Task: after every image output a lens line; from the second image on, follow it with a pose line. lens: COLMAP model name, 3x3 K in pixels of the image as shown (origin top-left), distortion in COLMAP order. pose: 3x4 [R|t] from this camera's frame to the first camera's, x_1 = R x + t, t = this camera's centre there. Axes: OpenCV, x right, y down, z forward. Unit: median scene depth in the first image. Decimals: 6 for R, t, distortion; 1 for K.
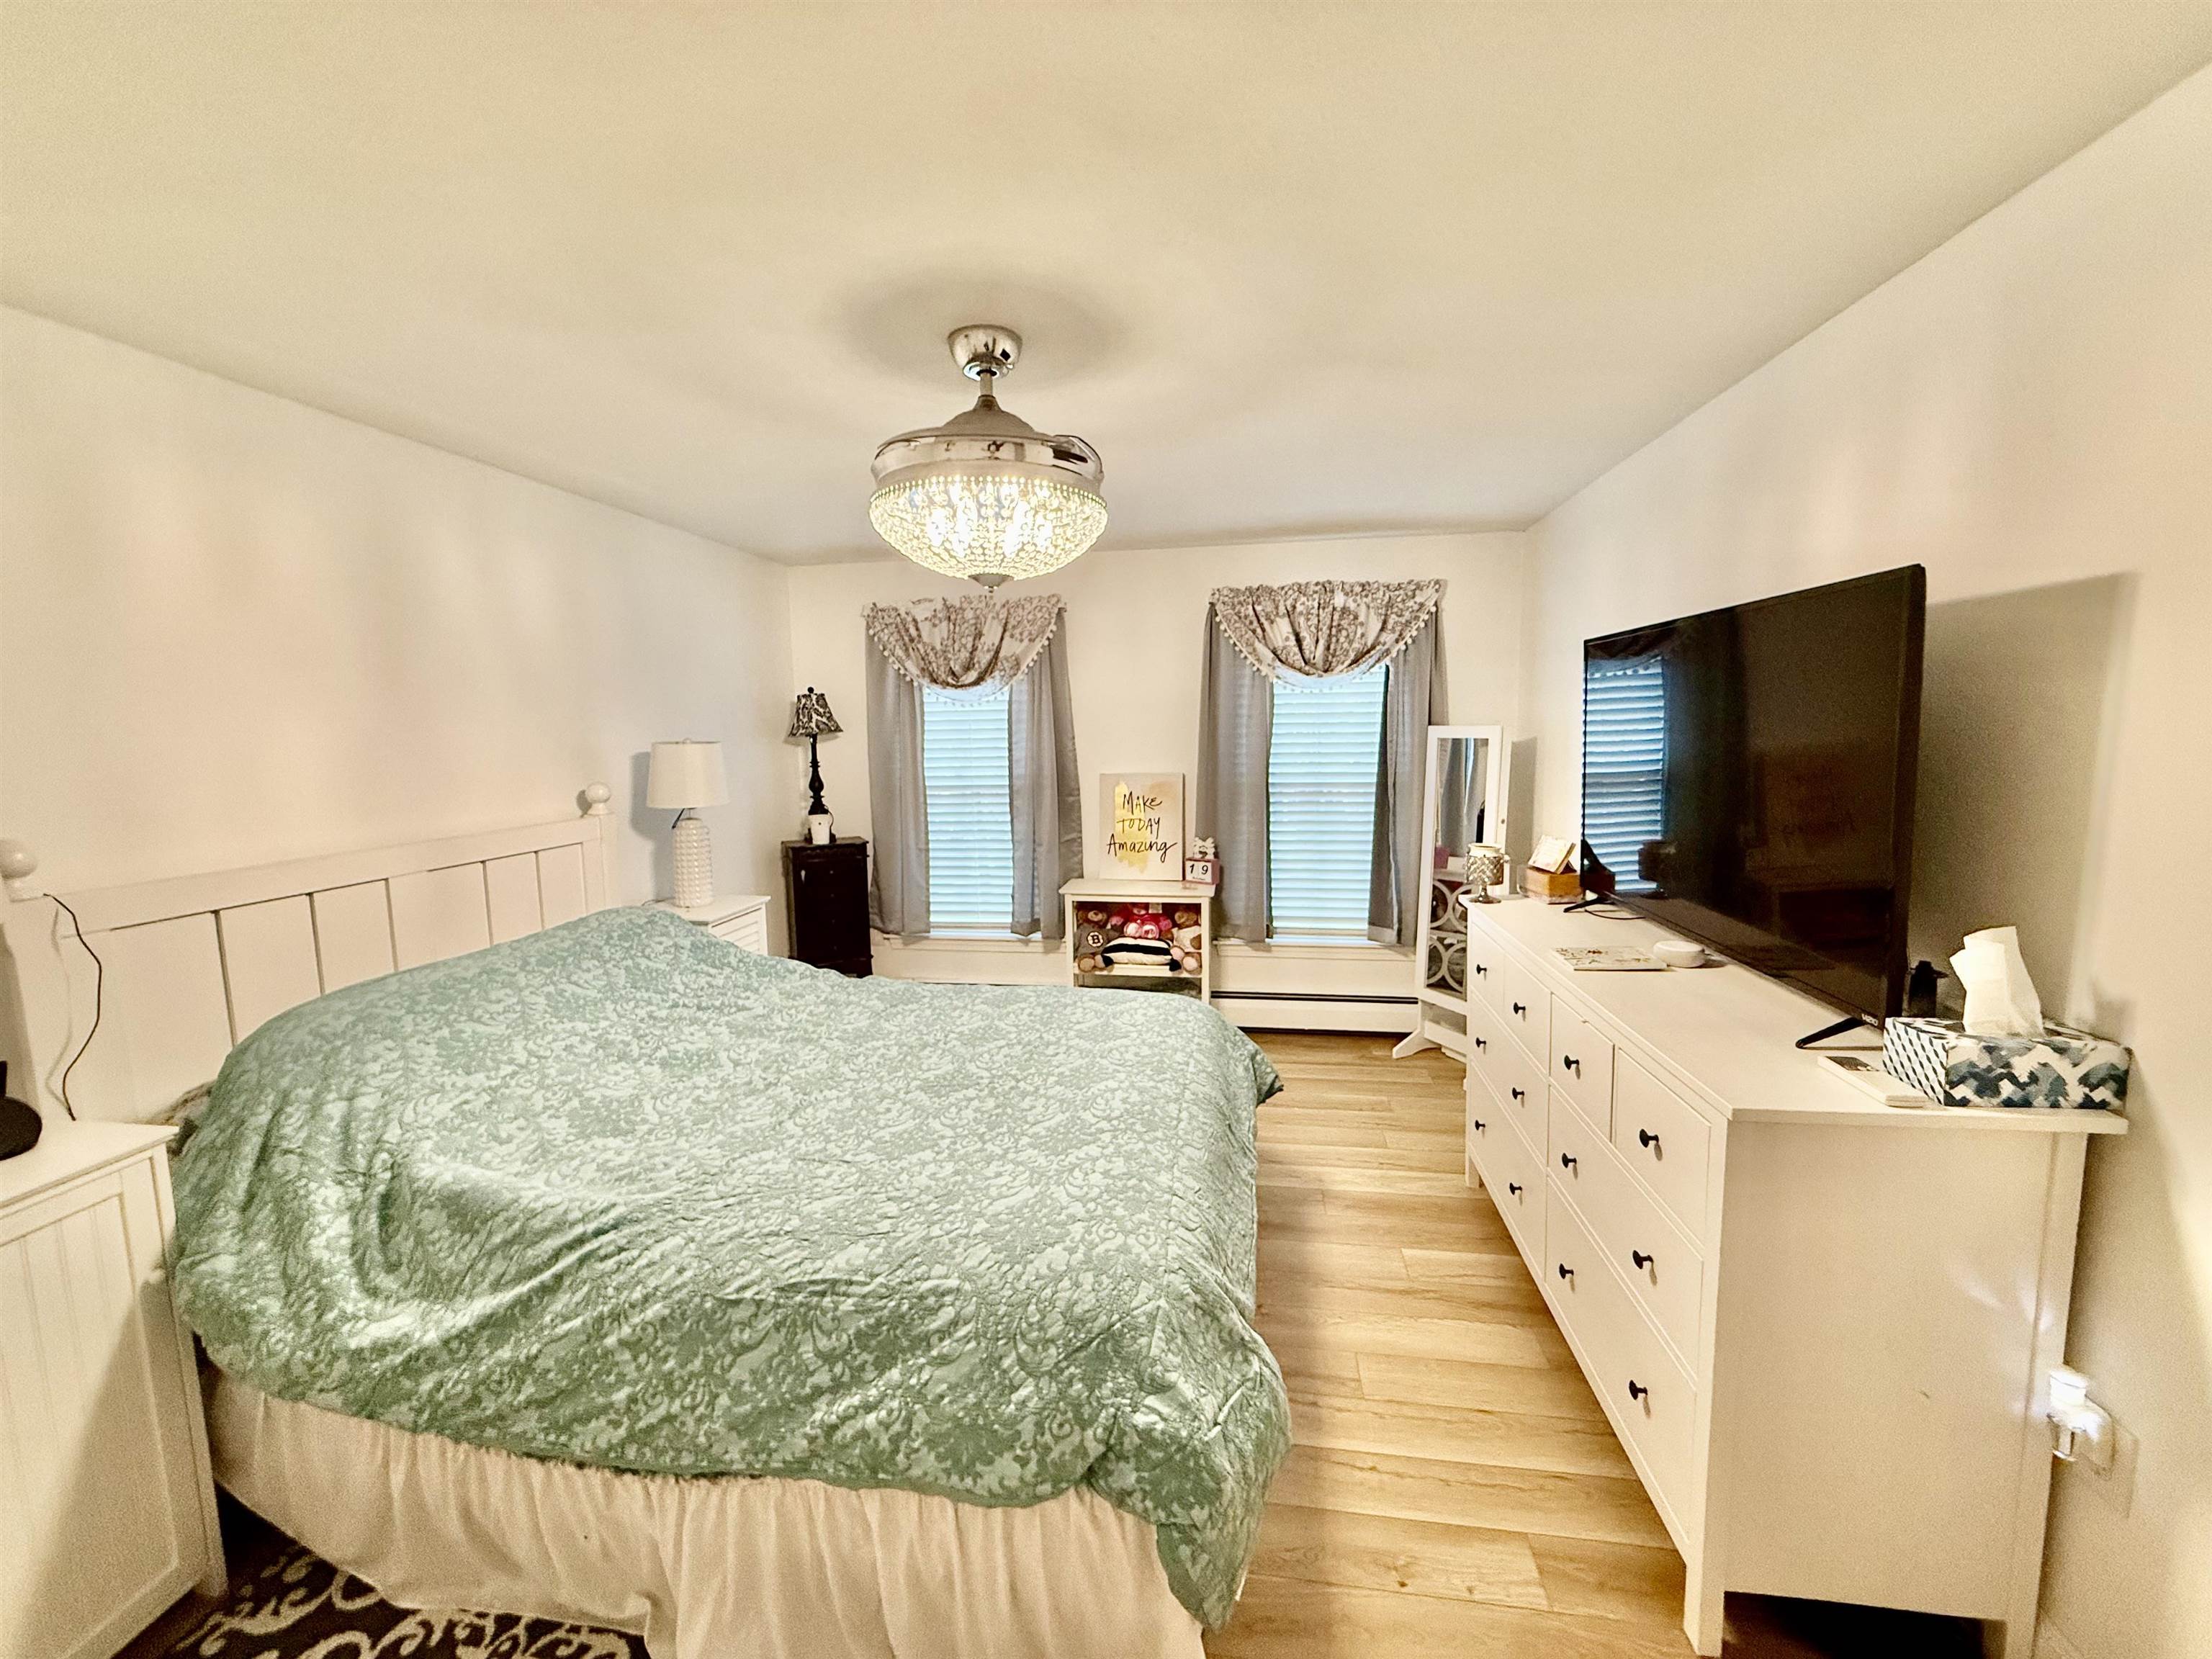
lens RADIAL K [[879.0, 0, 1102.0], [0, 879.0, 827.9], [0, 0, 1]] dist [-0.000939, 0.000466]
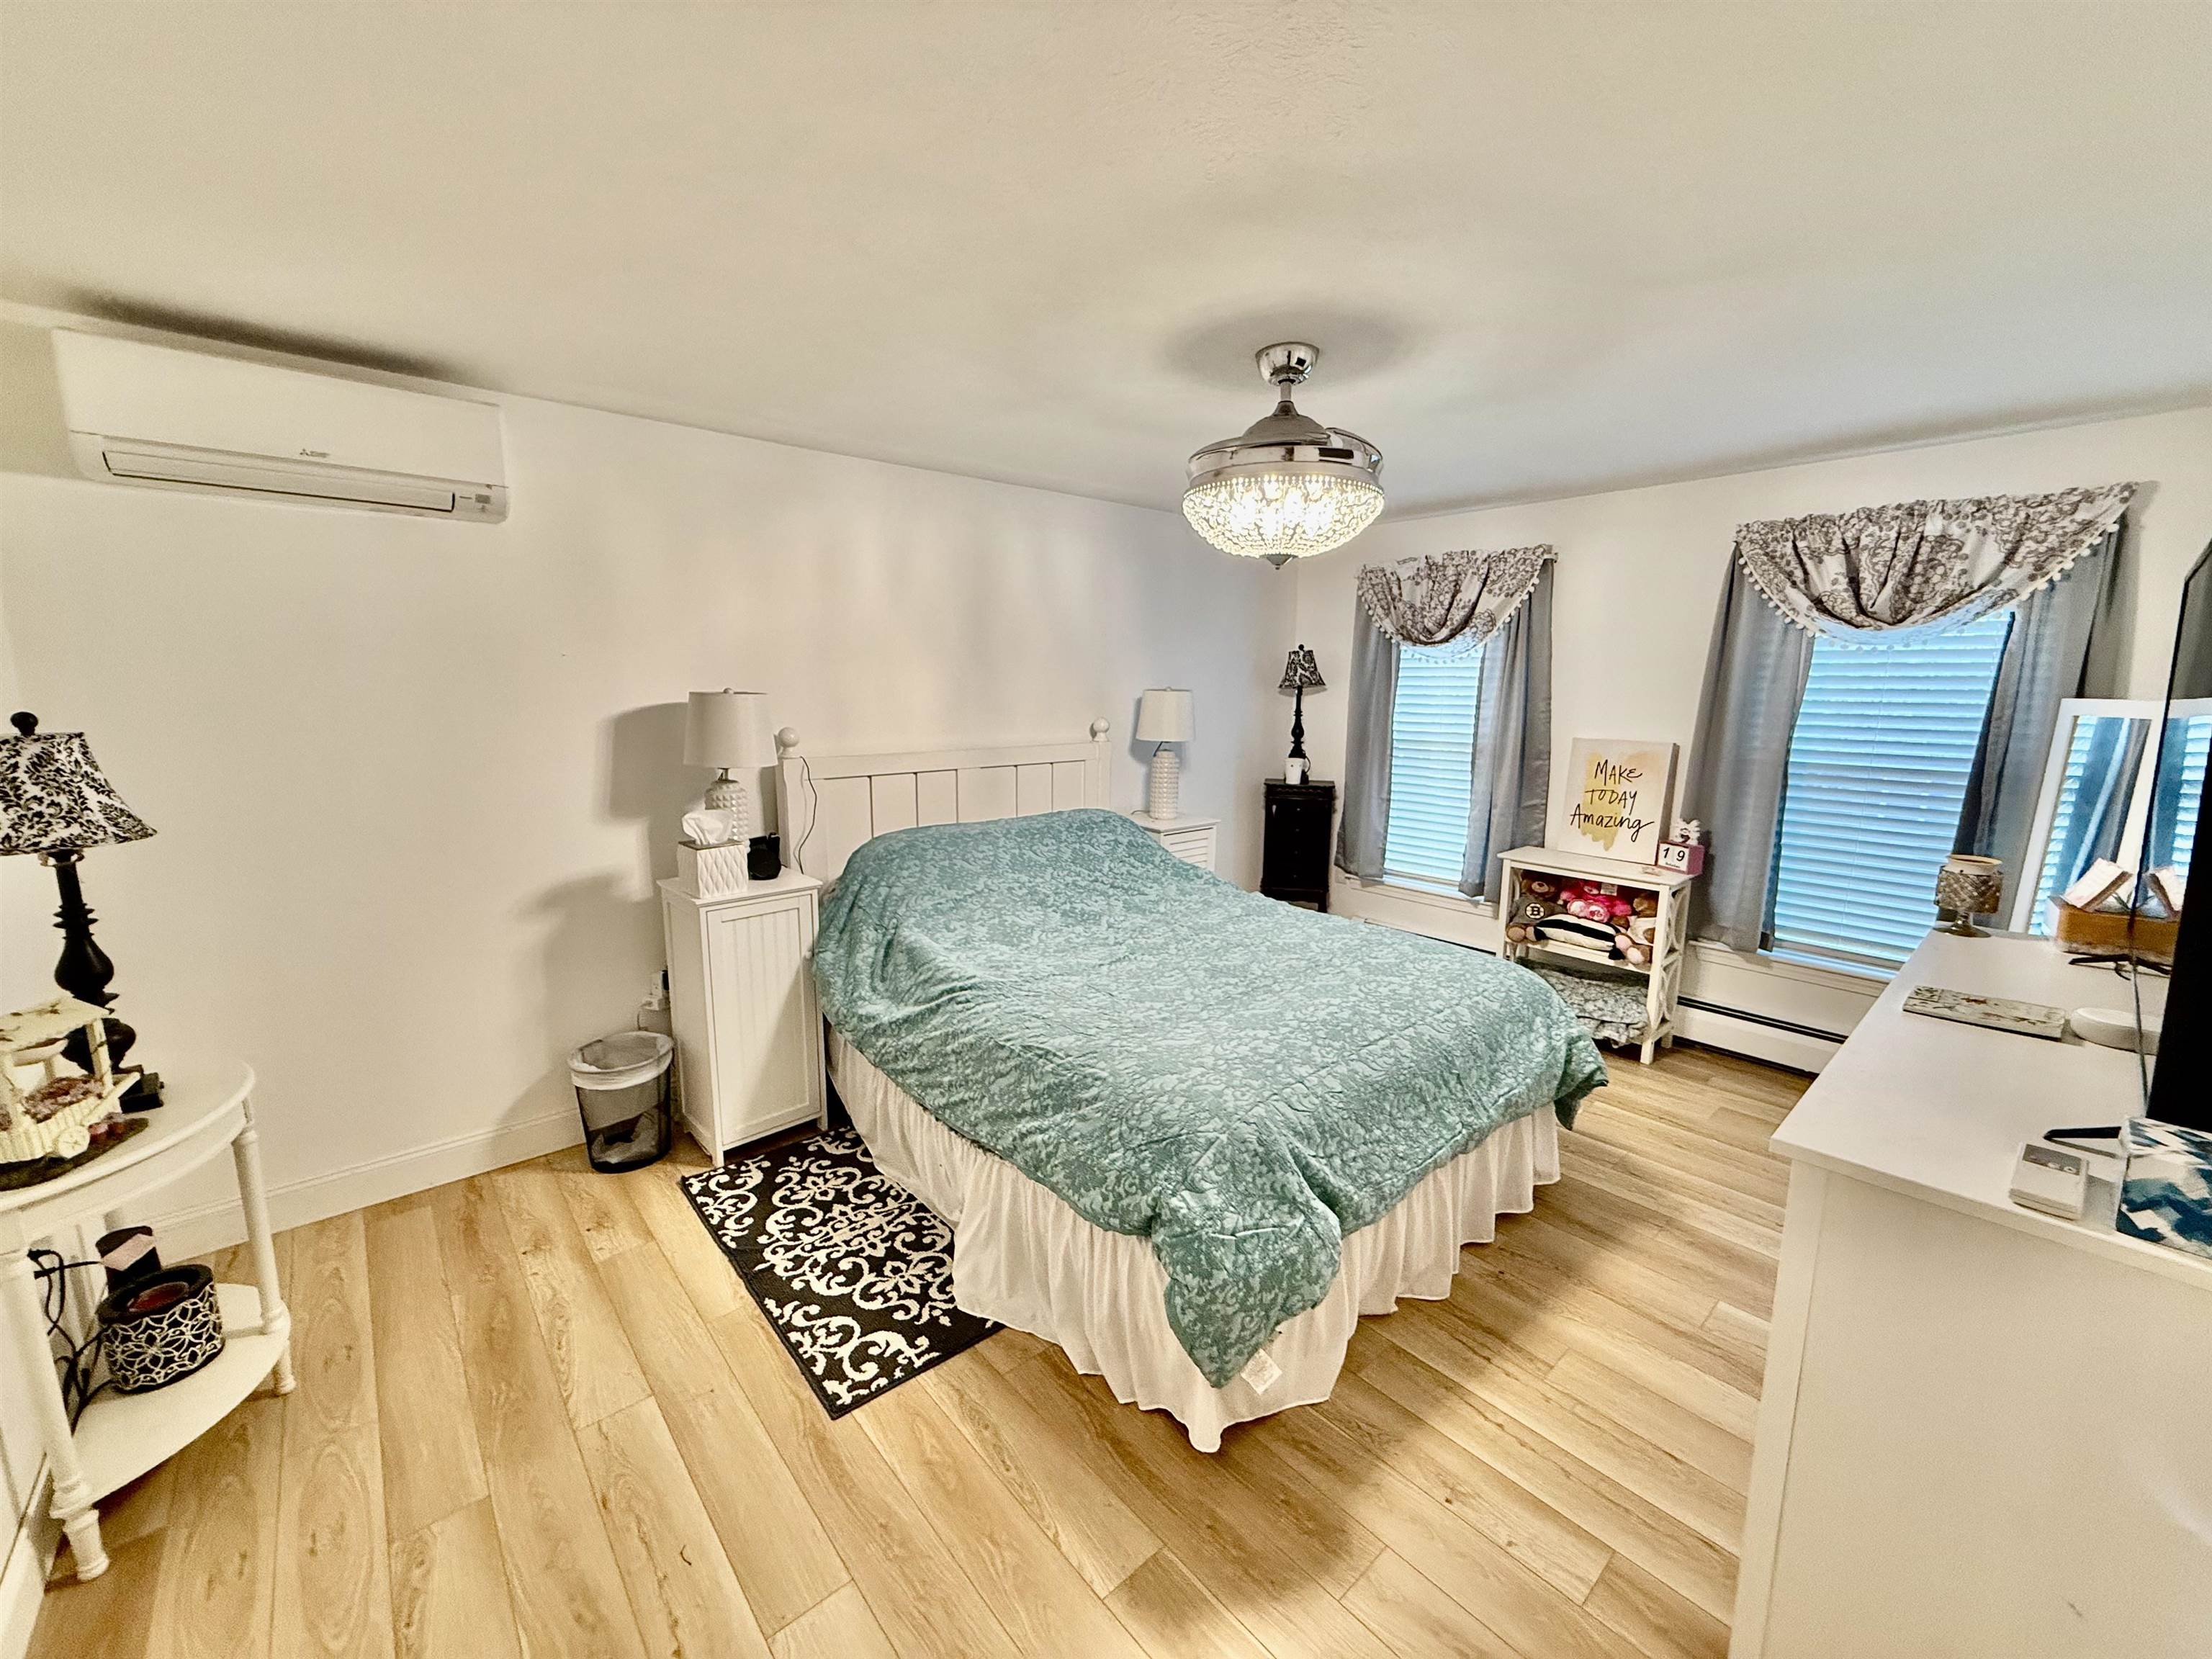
lens RADIAL K [[879.0, 0, 1103.8], [0, 879.0, 825.0], [0, 0, 1]] dist [-0.000939, 0.000466]
pose [[0.765659, 0.126429, -0.630699, 0.425397], [-0.095456, 0.991970, 0.082967, -0.000114], [0.636124, -0.003320, 0.771579, -0.060540]]
